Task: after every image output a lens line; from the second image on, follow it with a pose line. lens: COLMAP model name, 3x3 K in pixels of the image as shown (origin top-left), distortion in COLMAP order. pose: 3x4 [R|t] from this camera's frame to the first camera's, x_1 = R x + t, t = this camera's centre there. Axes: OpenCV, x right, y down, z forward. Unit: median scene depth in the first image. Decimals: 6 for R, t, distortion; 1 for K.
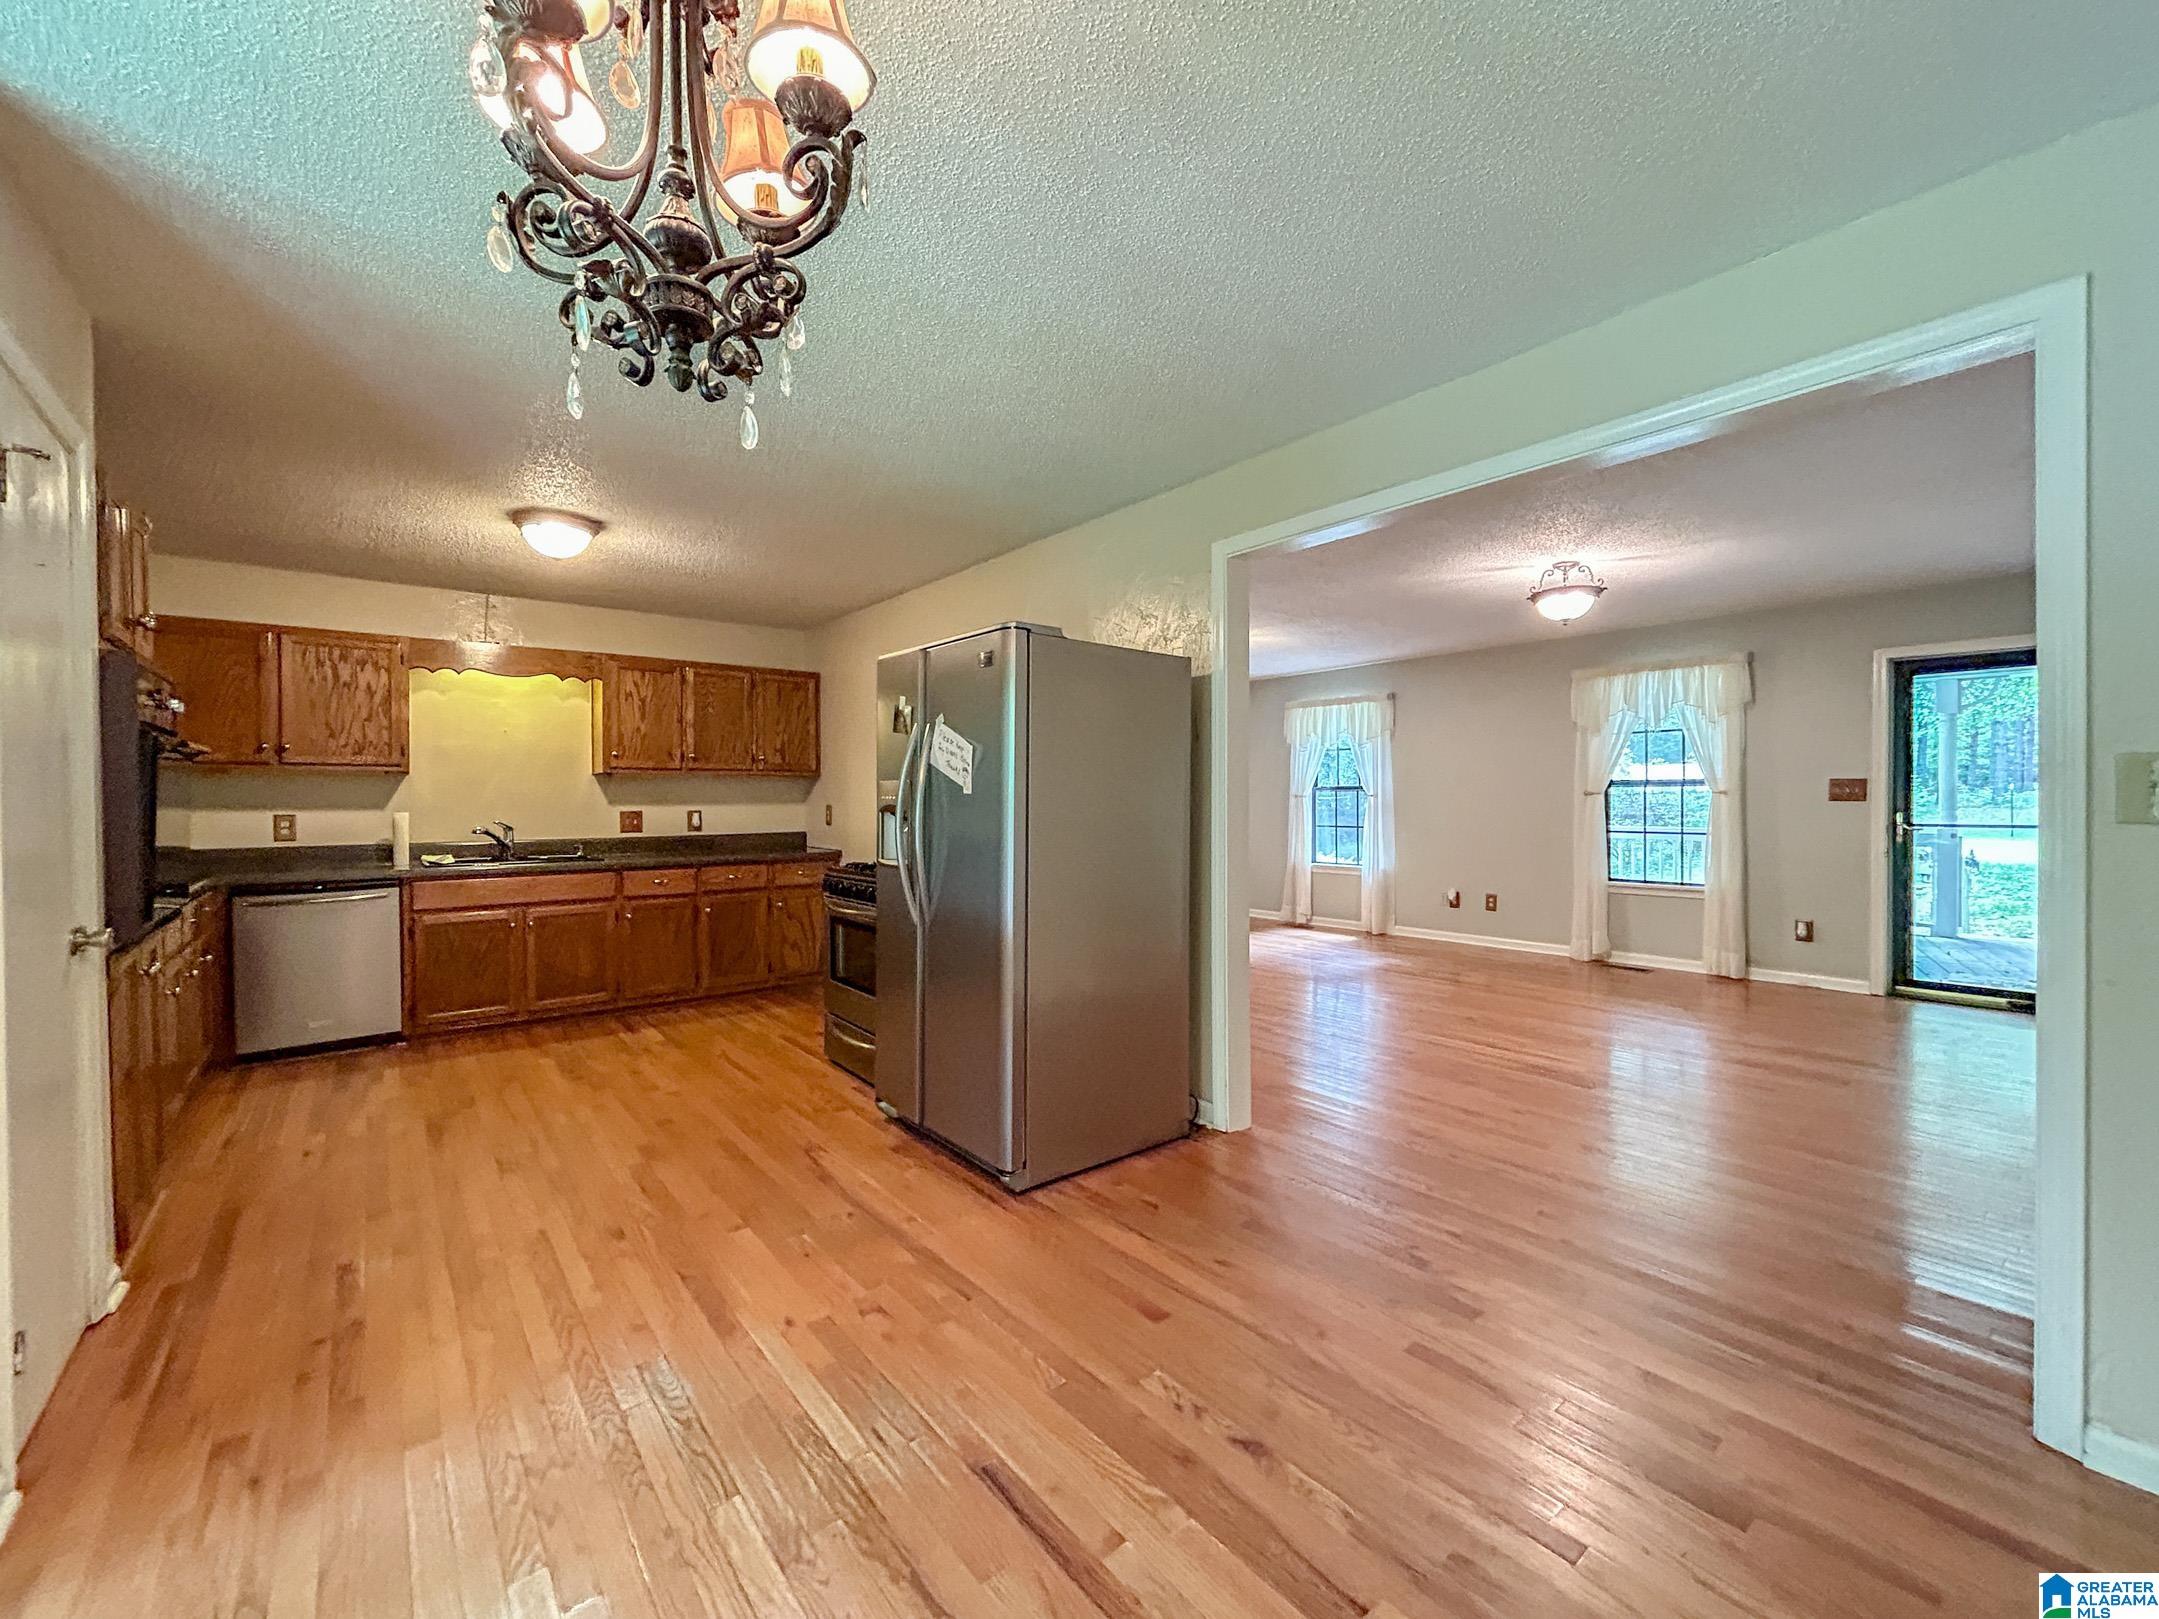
lens RADIAL K [[893.9, 0, 1094.6], [0, 893.9, 811.5], [0, 0, 1]] dist [-0.006825, 0.001672]
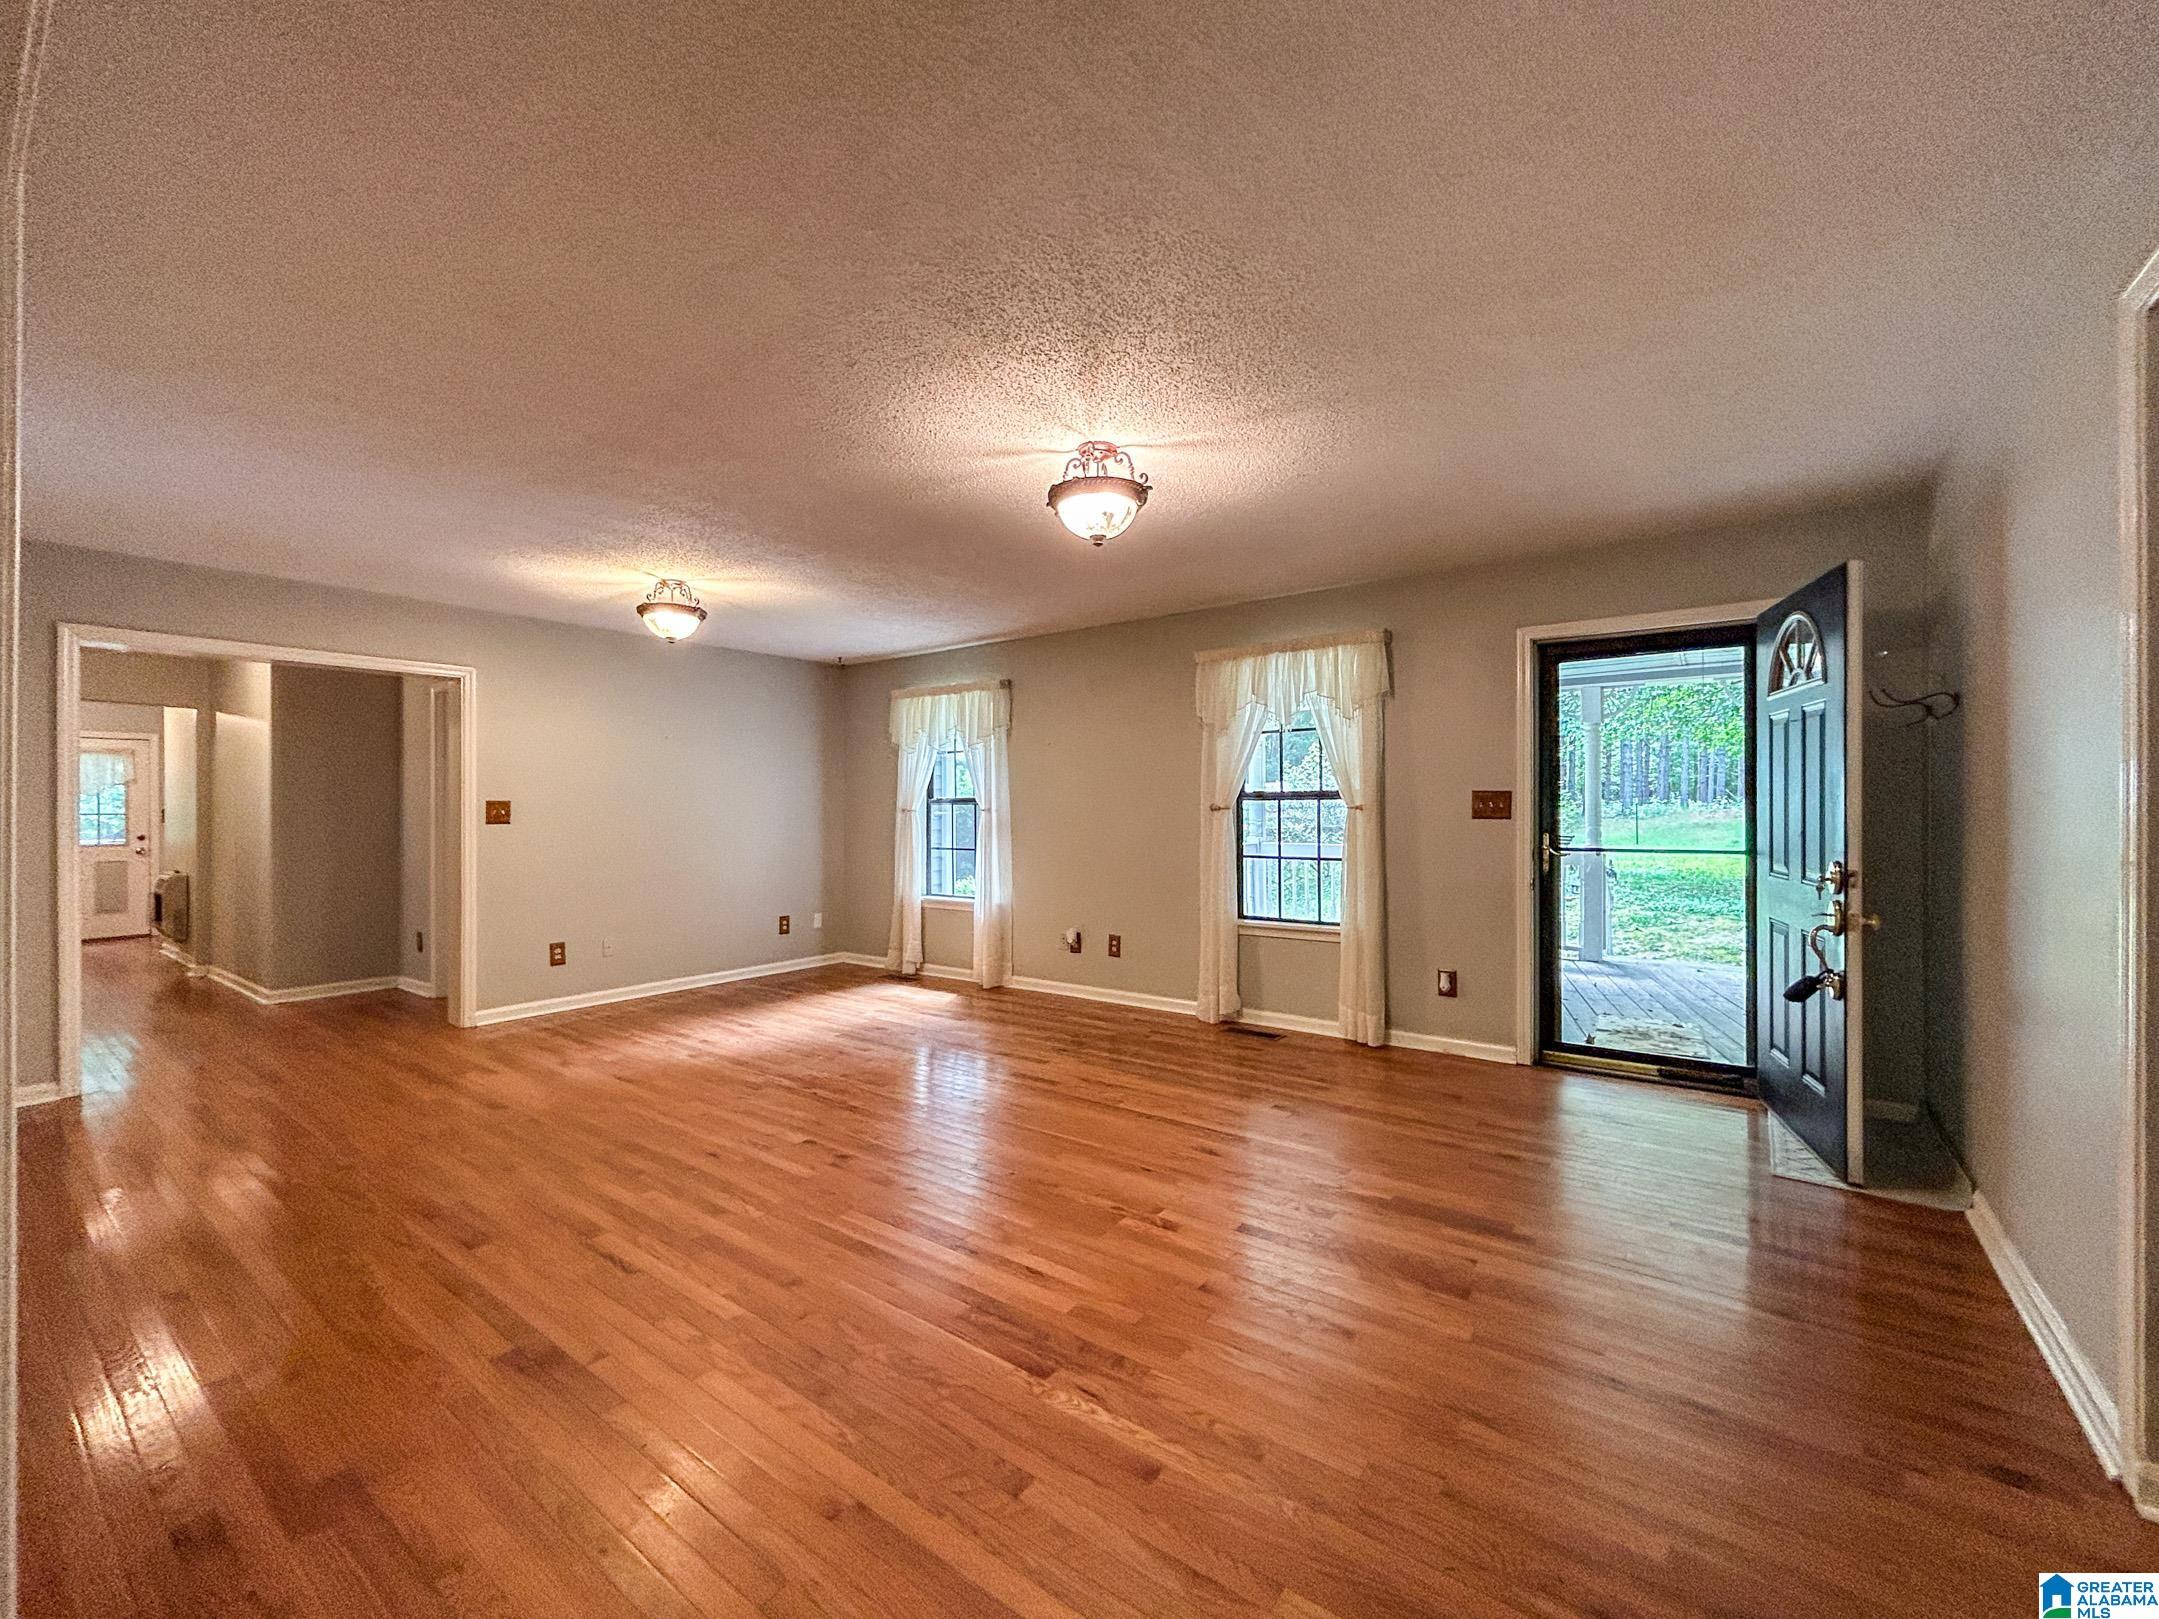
lens RADIAL K [[893.9, 0, 1098.6], [0, 893.9, 807.4], [0, 0, 1]] dist [-0.006825, 0.001672]
pose [[0.965930, 0.001060, 0.258803, 0.253245], [0.003421, 0.999852, -0.016862, -0.008192], [-0.258783, 0.017173, 0.965783, 0.270080]]
